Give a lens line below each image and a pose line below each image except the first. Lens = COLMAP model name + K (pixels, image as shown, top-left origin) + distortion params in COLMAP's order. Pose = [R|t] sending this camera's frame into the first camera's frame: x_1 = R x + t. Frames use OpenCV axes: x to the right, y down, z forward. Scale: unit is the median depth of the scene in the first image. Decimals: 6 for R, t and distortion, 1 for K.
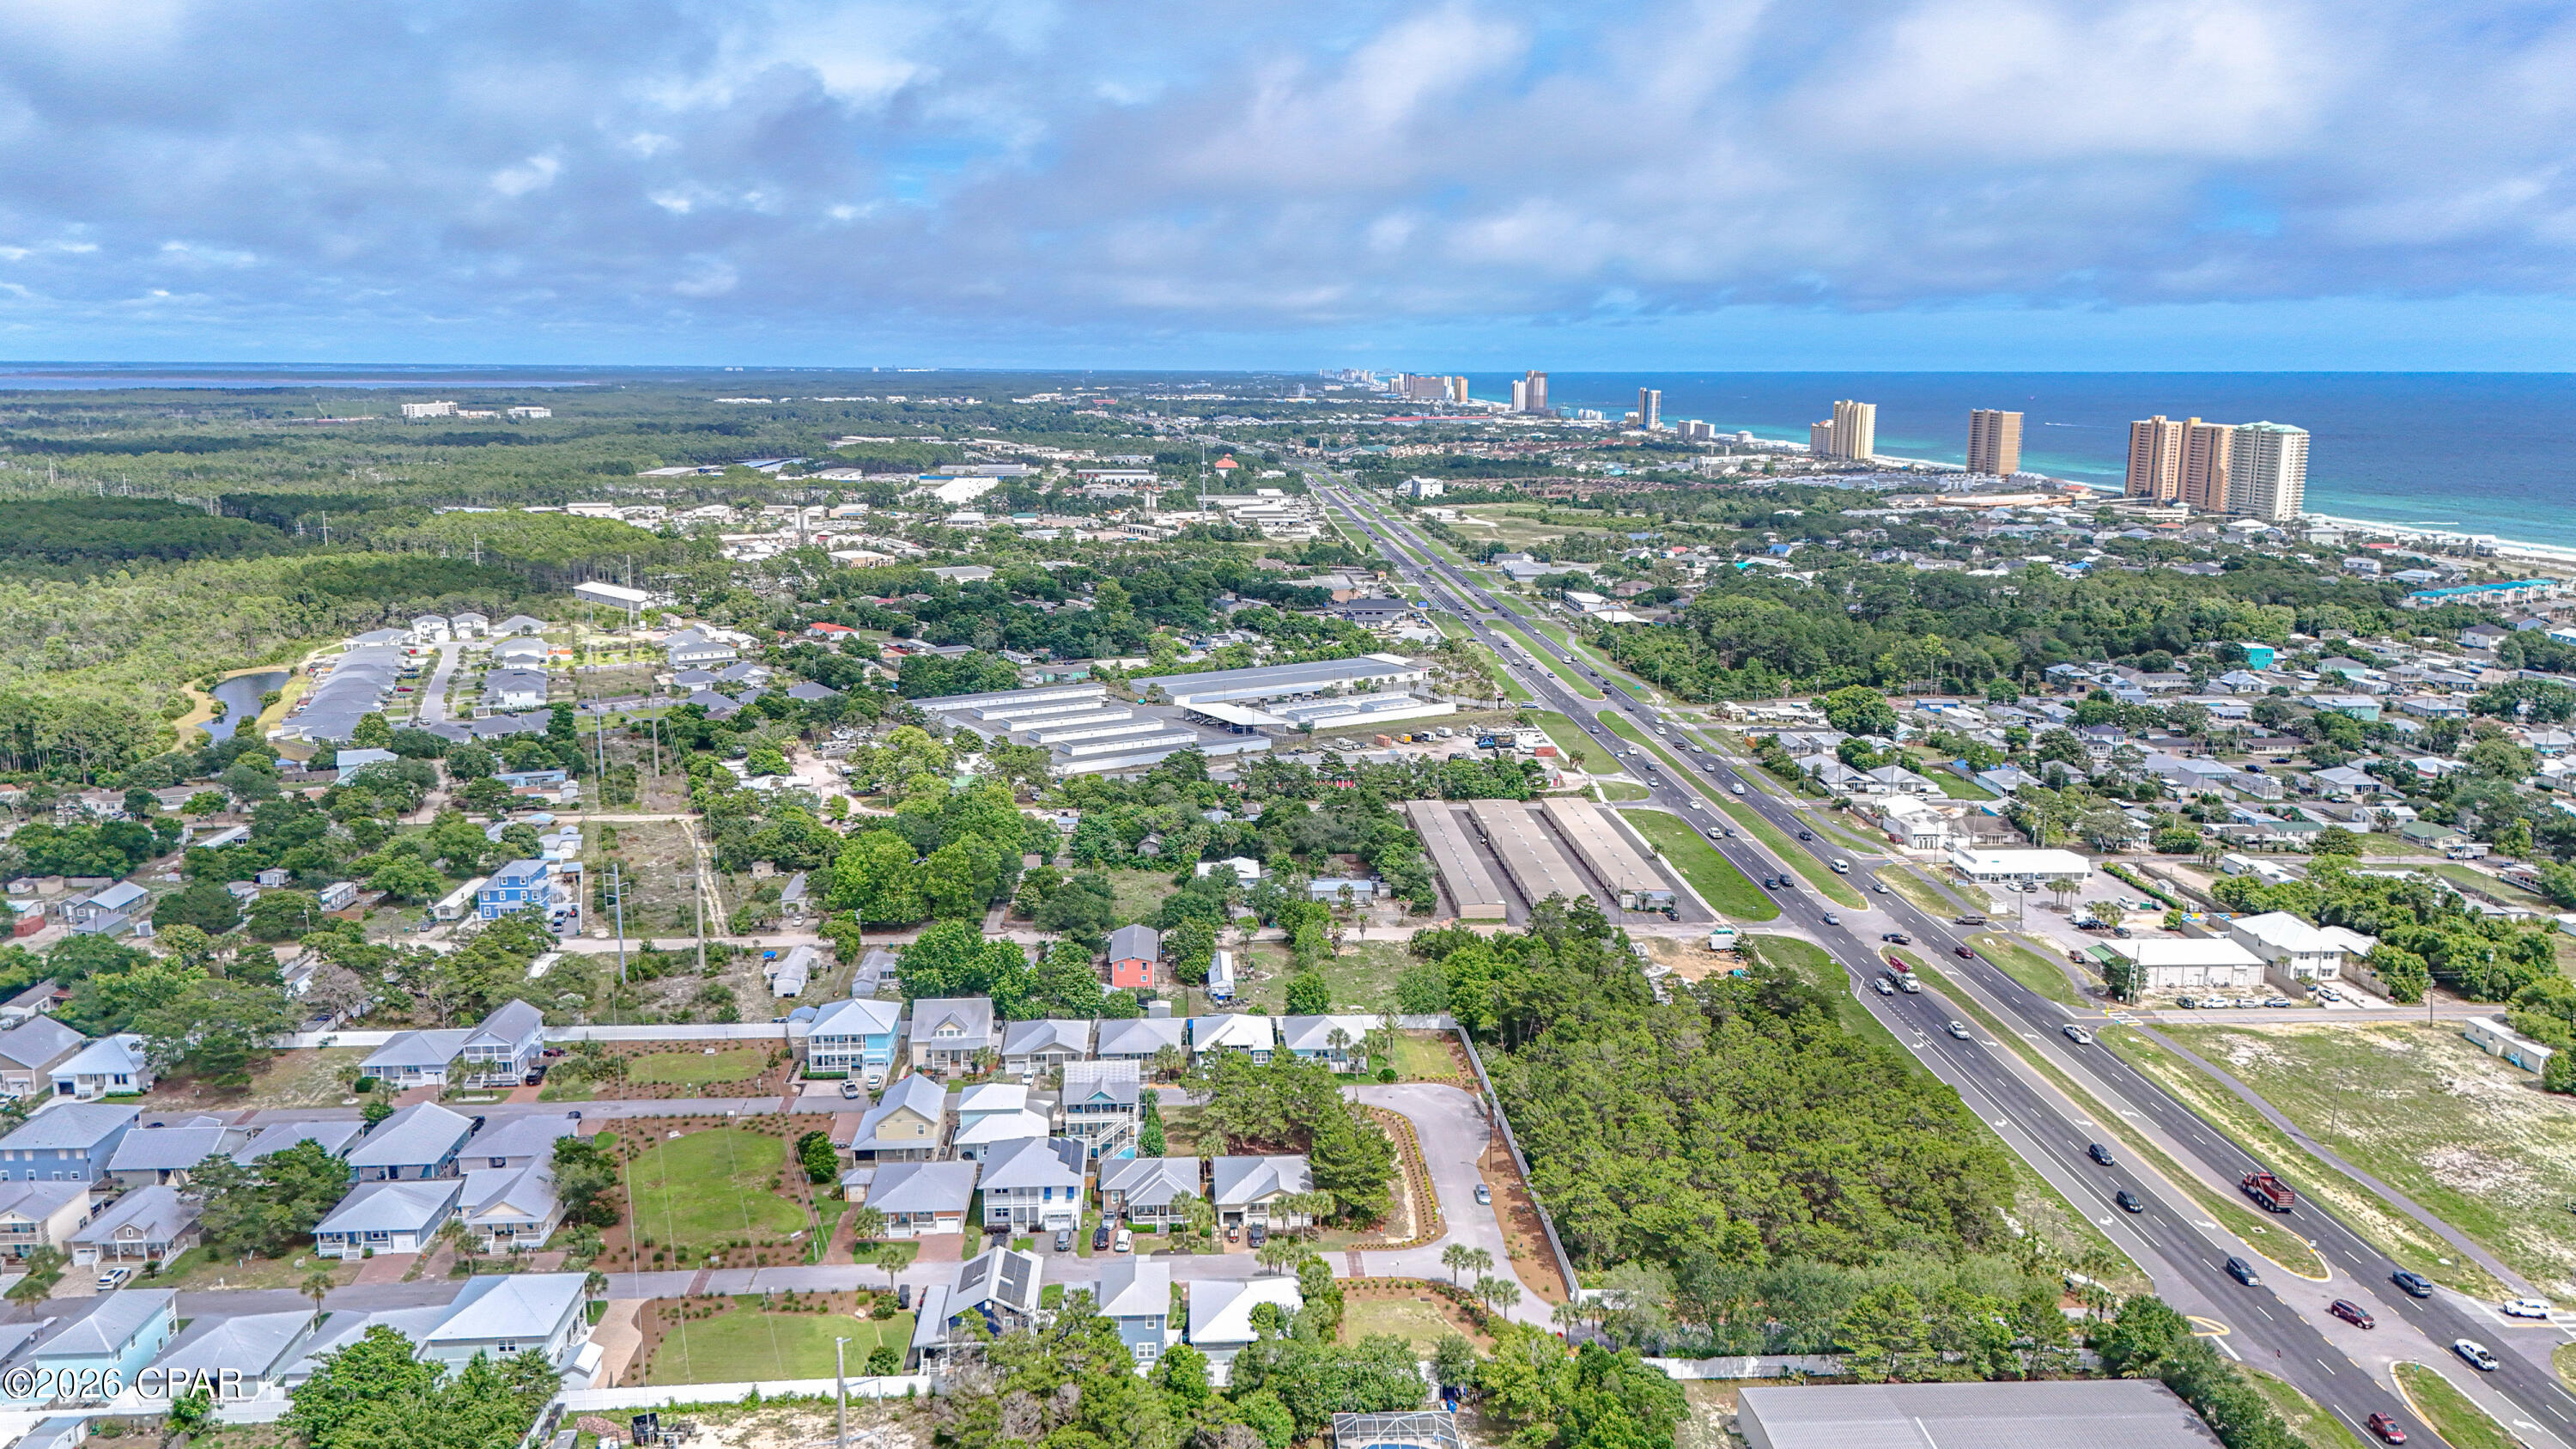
lens RADIAL K [[1887.8, 0, 1288.0], [0, 1887.8, 724.5], [0, 0, 1]] dist [0.068267, -0.055964]
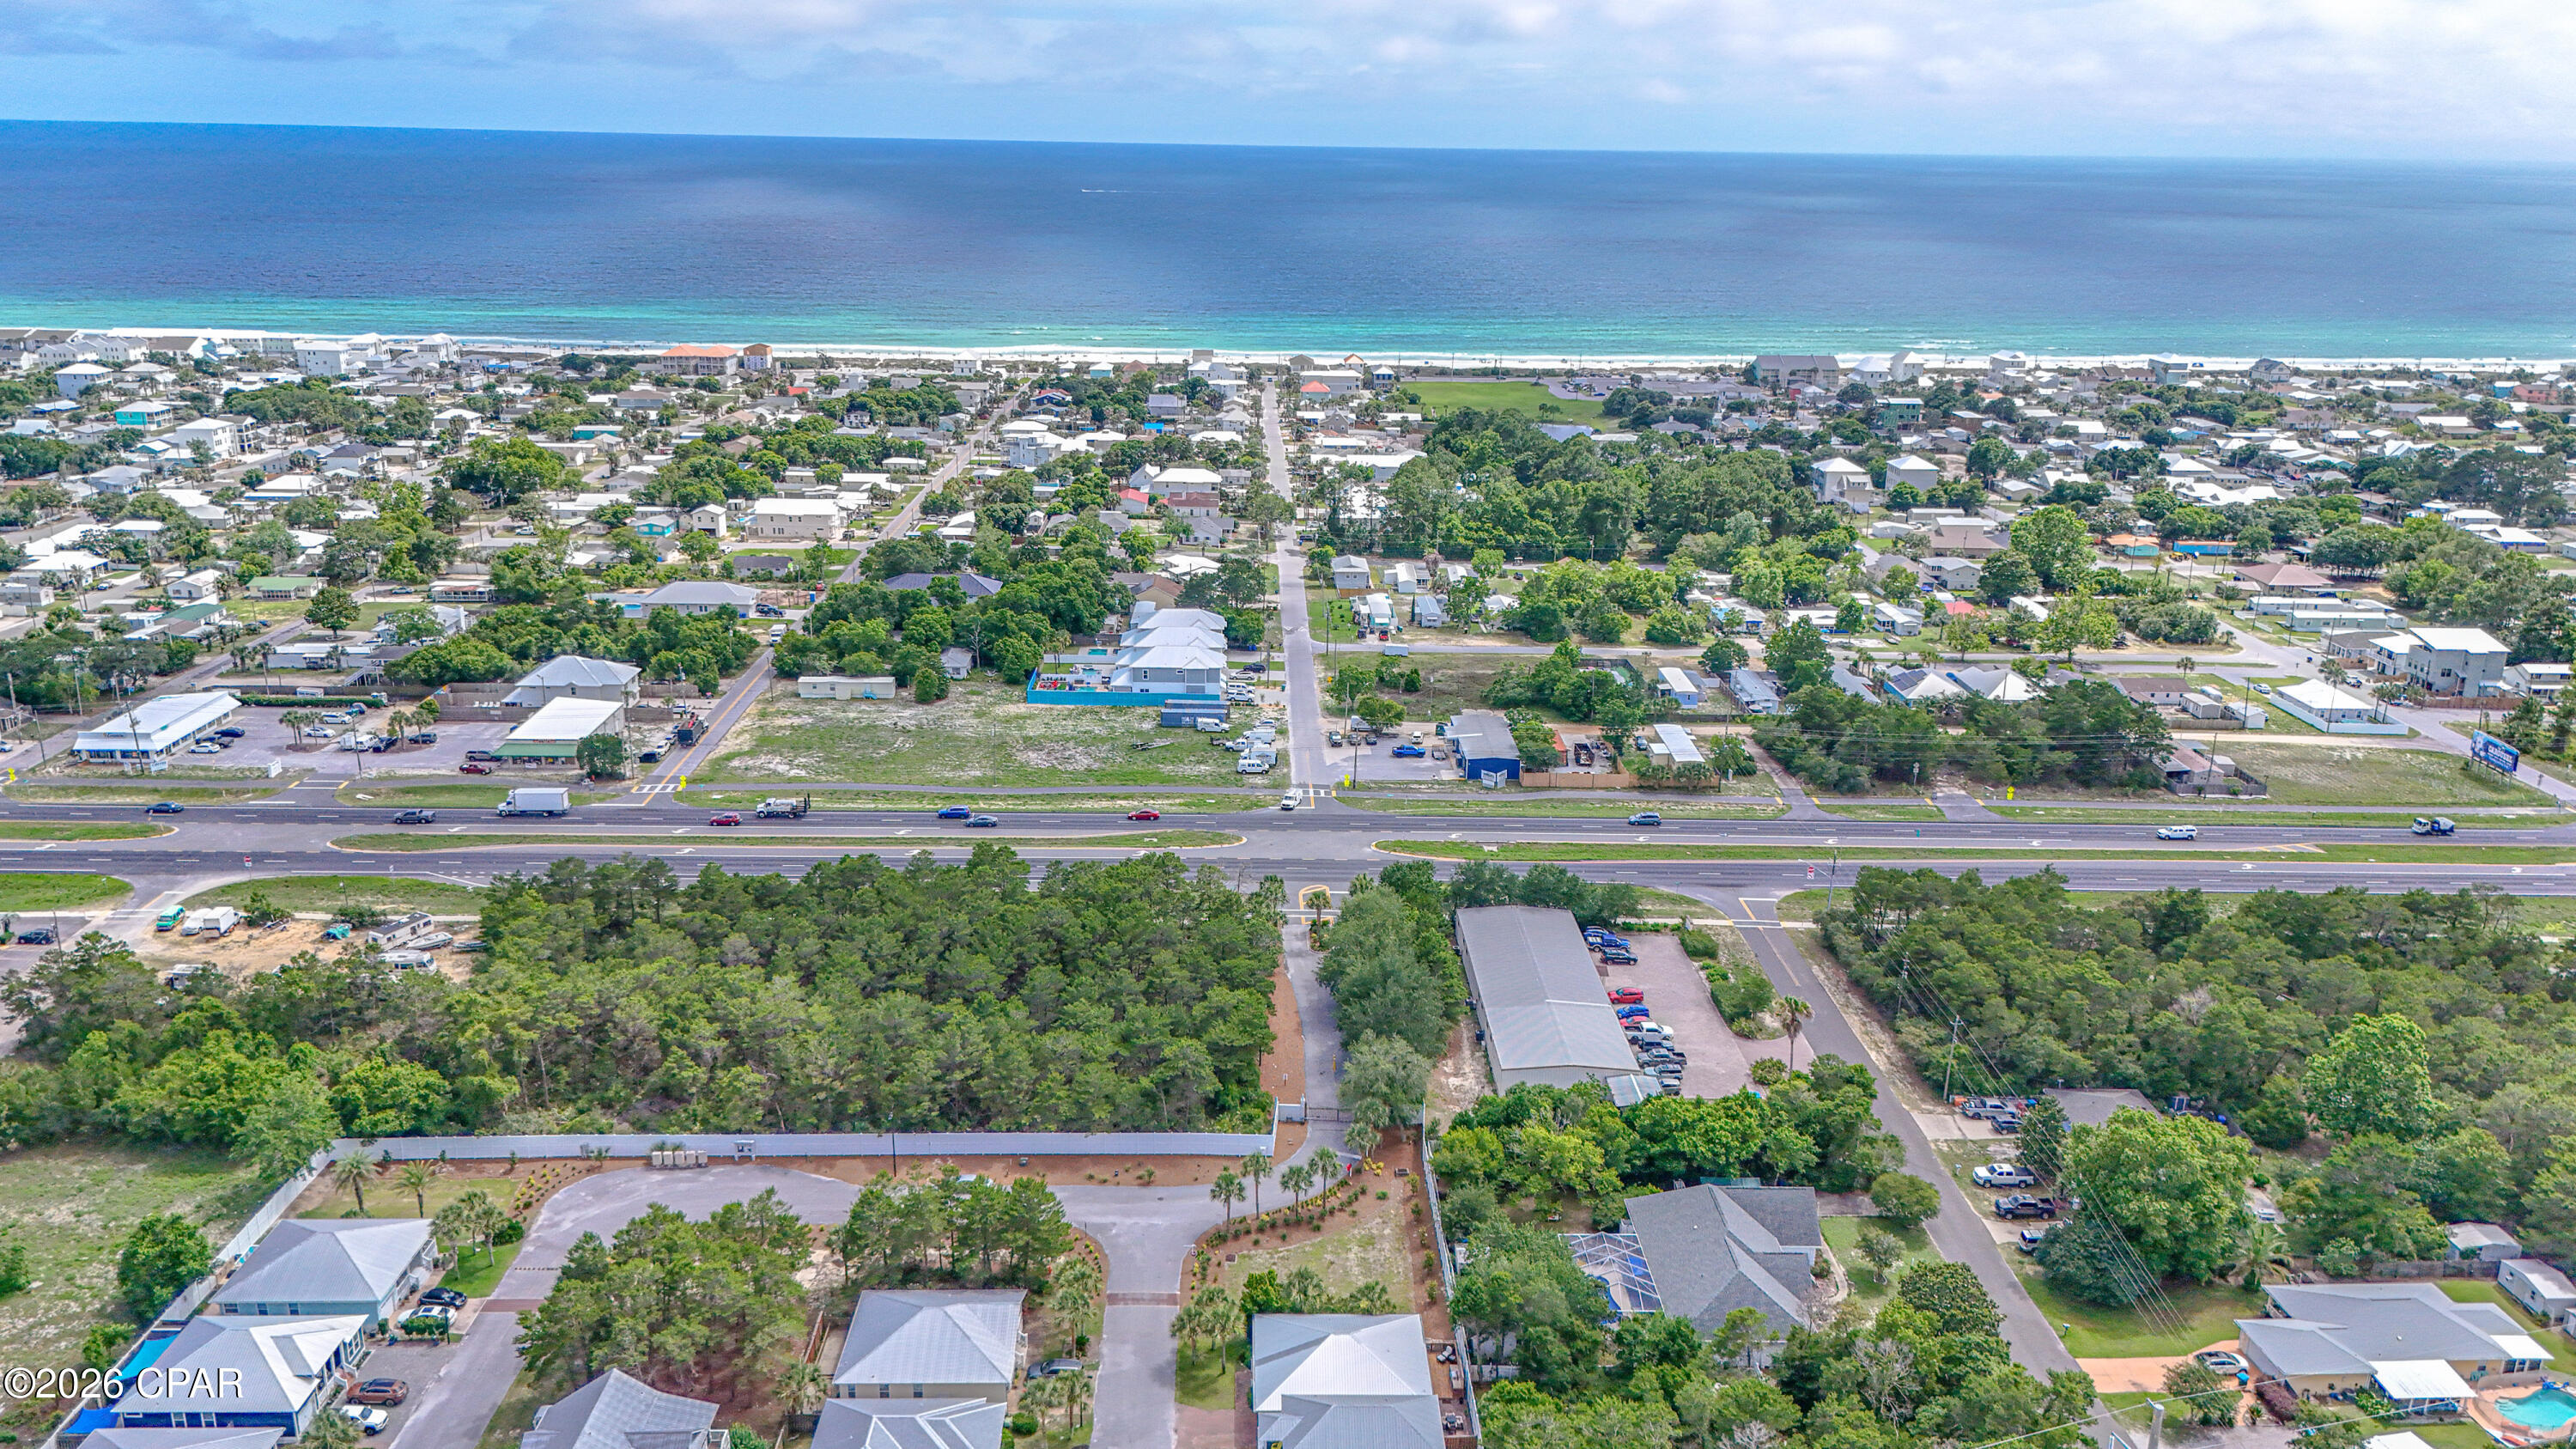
lens RADIAL K [[1887.8, 0, 1288.0], [0, 1887.8, 724.5], [0, 0, 1]] dist [0.068267, -0.055964]
pose [[0.038174, -0.299650, 0.953285, -0.372187], [0.174076, 0.941388, 0.288939, -0.078867], [-0.983992, 0.154914, 0.088099, 0.529494]]
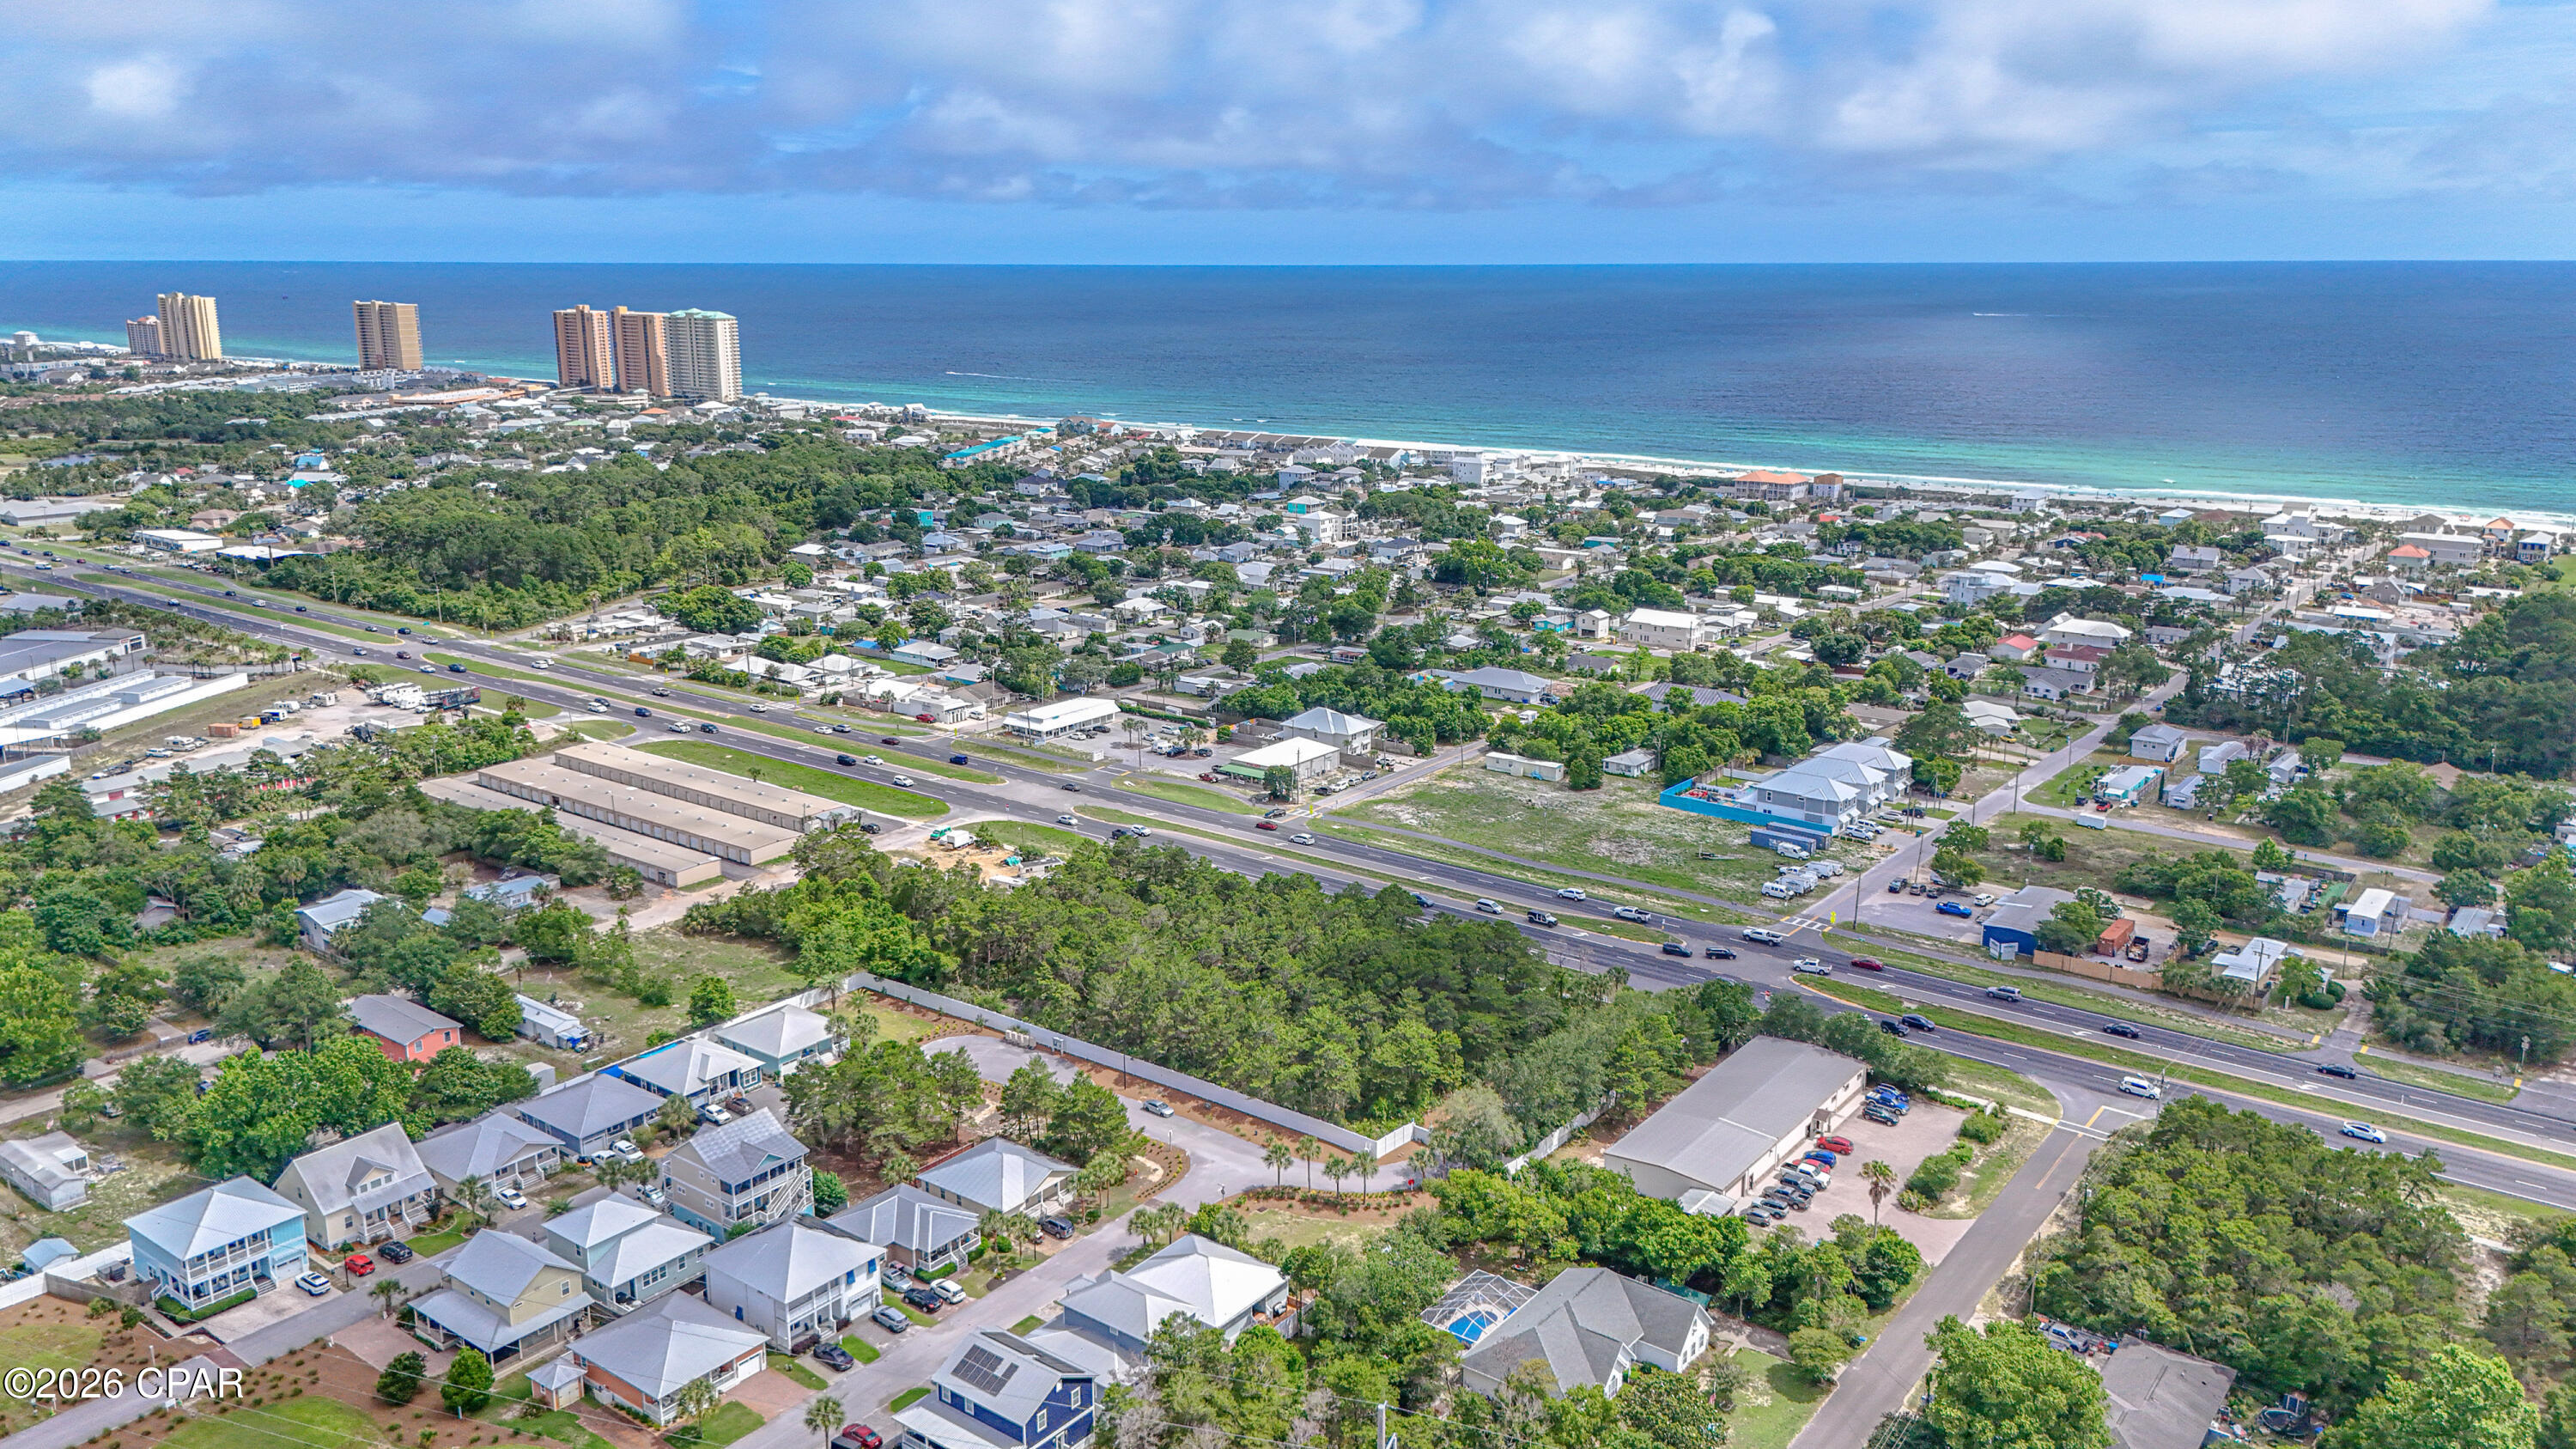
lens RADIAL K [[1887.8, 0, 1288.0], [0, 1887.8, 724.5], [0, 0, 1]] dist [0.068267, -0.055964]
pose [[0.652786, -0.186783, 0.734154, -0.360302], [0.146300, 0.981966, 0.119745, -0.036133], [-0.743281, 0.029239, 0.668341, 0.197266]]
